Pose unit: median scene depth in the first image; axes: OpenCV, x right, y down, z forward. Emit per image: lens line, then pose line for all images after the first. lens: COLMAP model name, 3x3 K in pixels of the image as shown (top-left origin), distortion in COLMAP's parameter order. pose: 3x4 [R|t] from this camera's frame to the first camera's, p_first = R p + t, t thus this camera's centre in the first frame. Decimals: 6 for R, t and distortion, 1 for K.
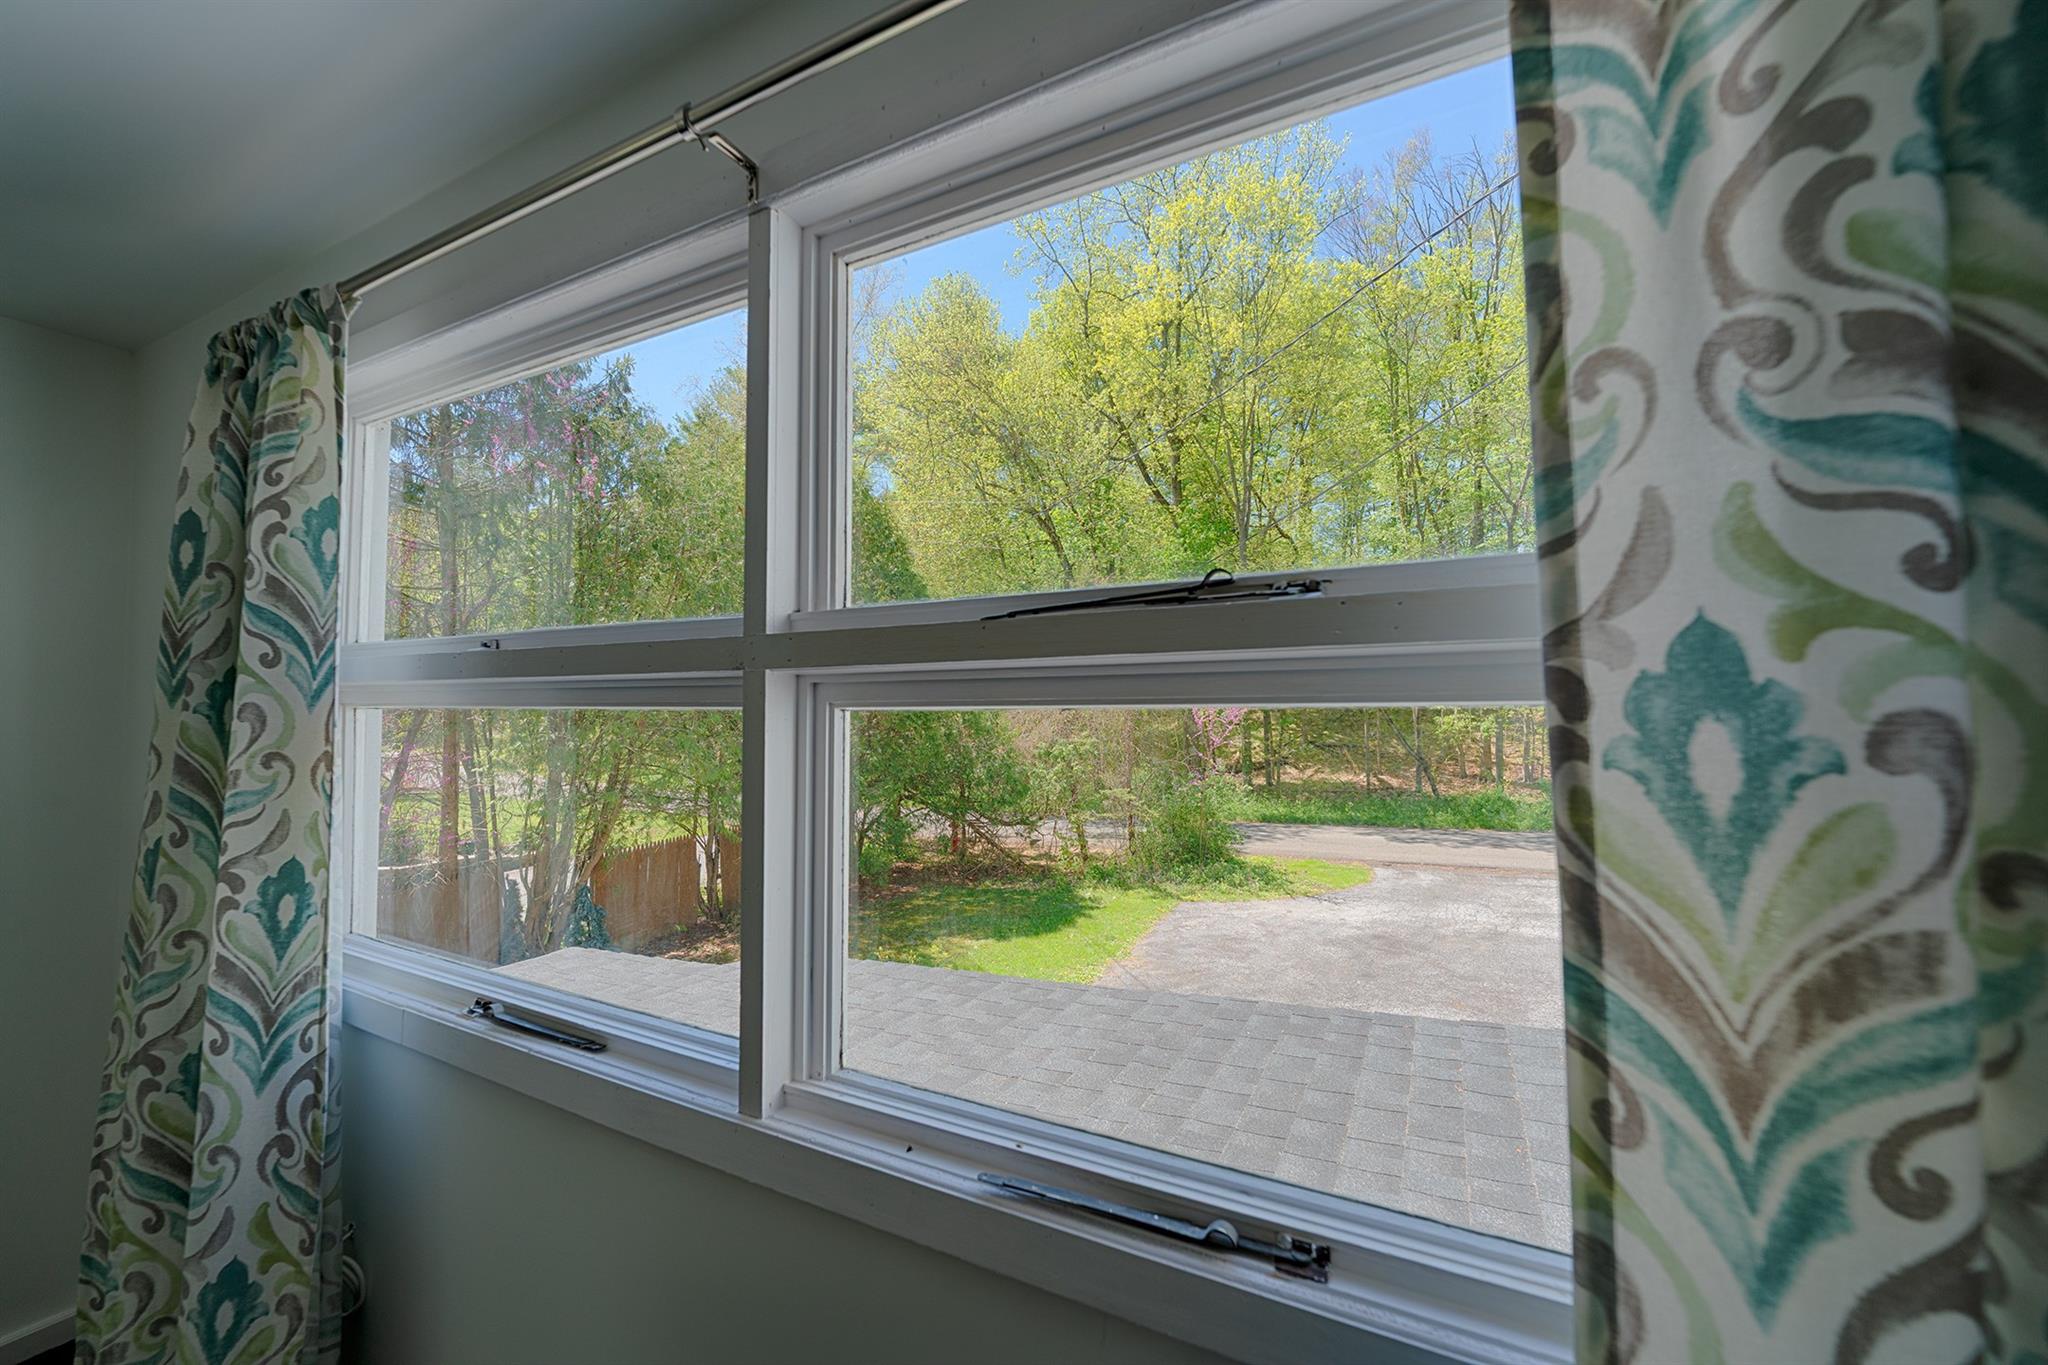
lens RADIAL K [[818.5, 0, 1023.9], [0, 818.5, 687.5], [0, 0, 1]] dist [-0.005155, 0.000150]
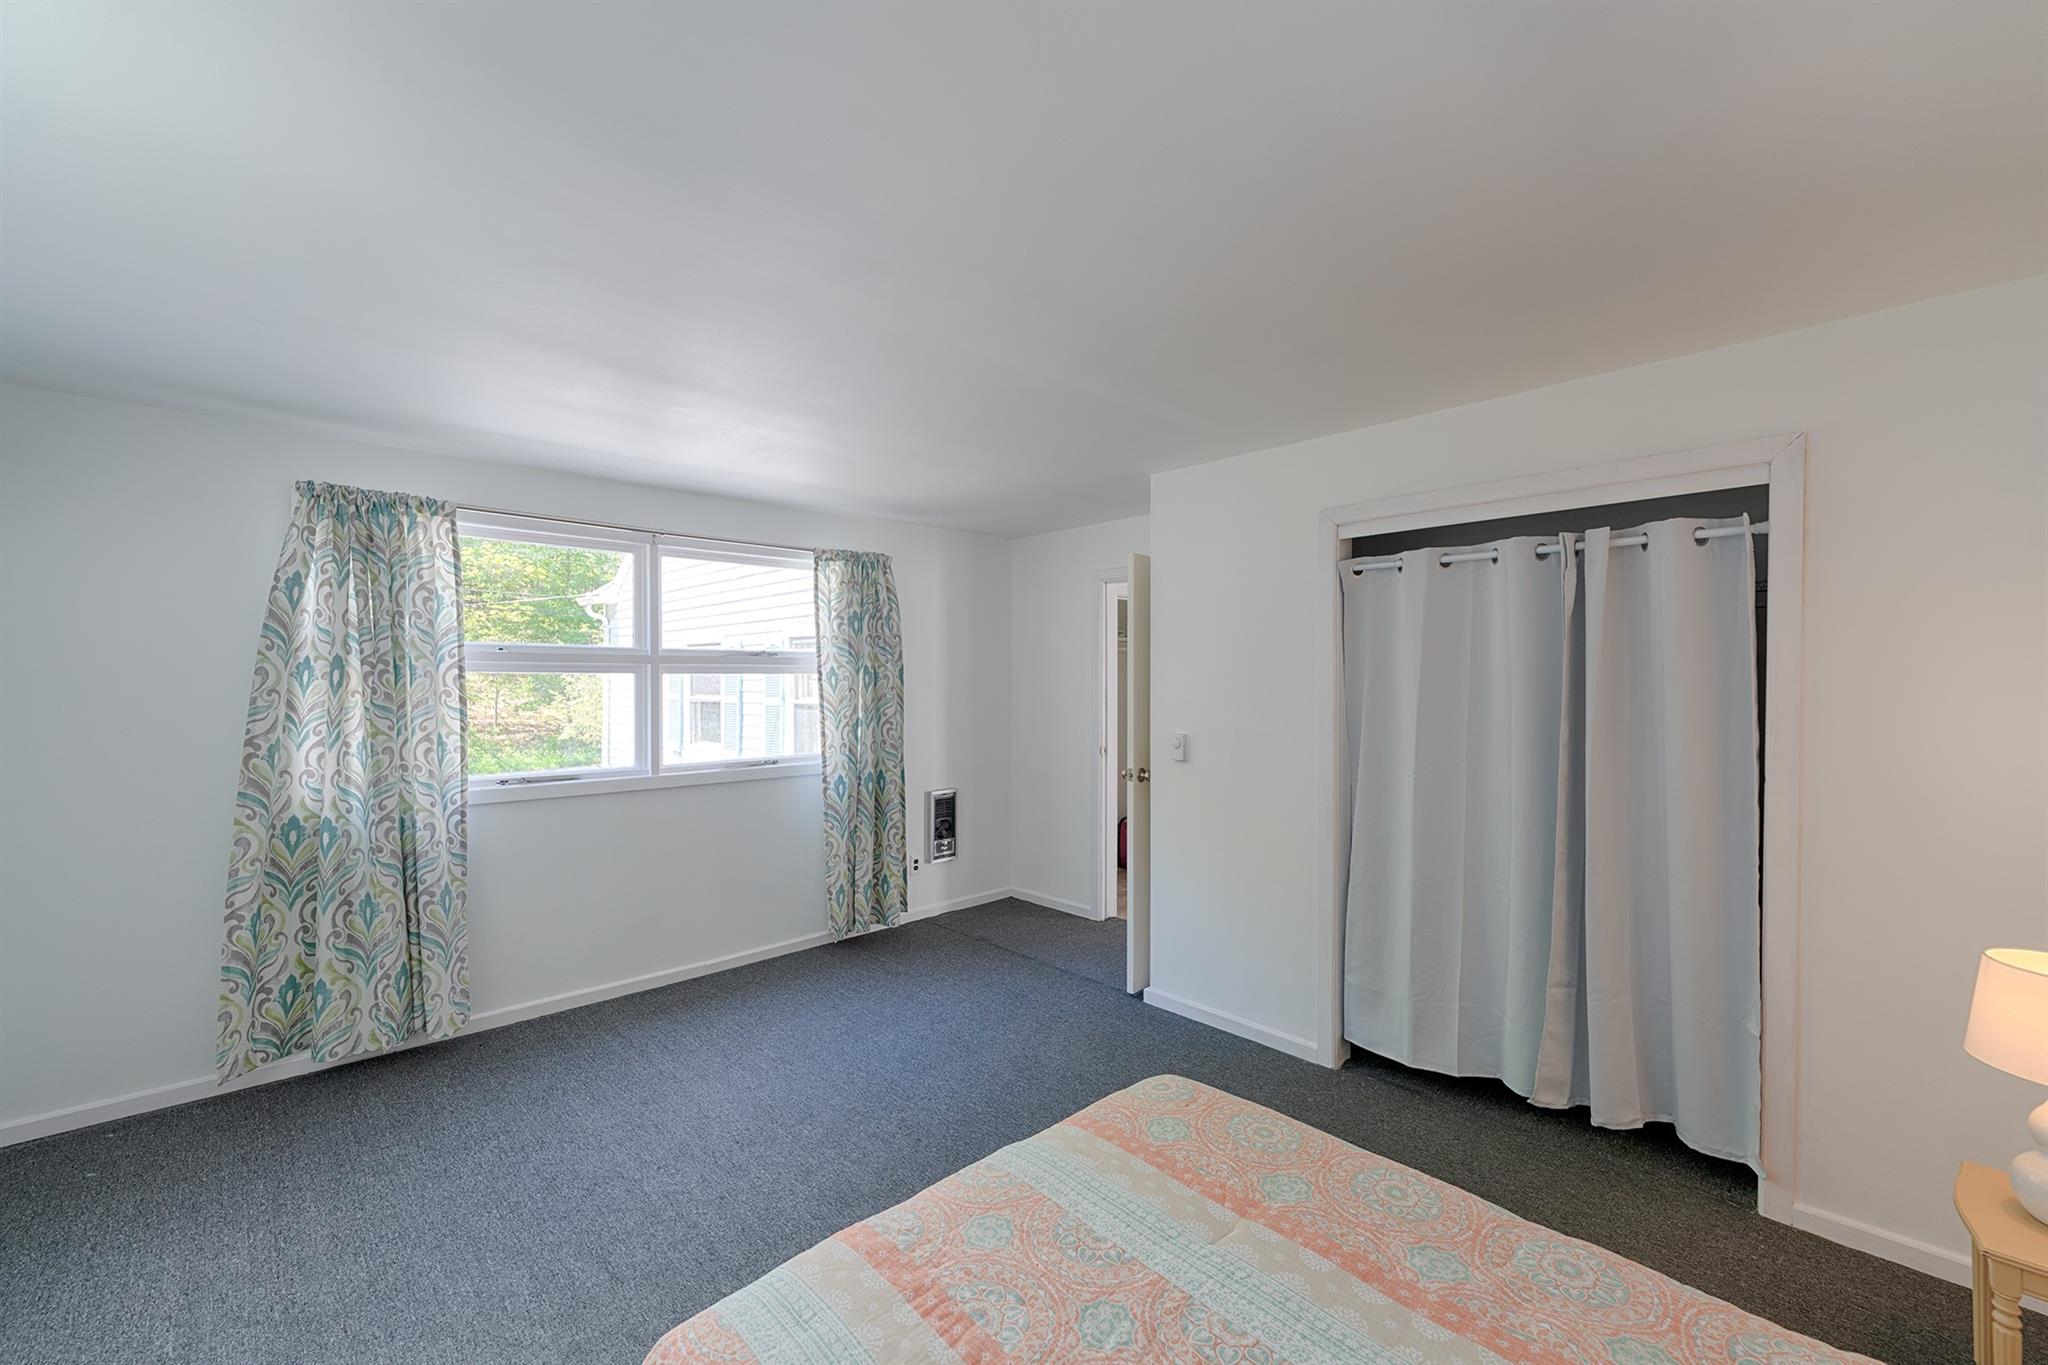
lens RADIAL K [[818.5, 0, 1018.2], [0, 818.5, 683.0], [0, 0, 1]] dist [-0.005155, 0.000150]
pose [[0.318336, -0.007103, 0.947951, -7.102992], [-0.033872, 0.999248, 0.018862, -0.128555], [-0.947373, -0.038113, 0.317856, -3.885219]]
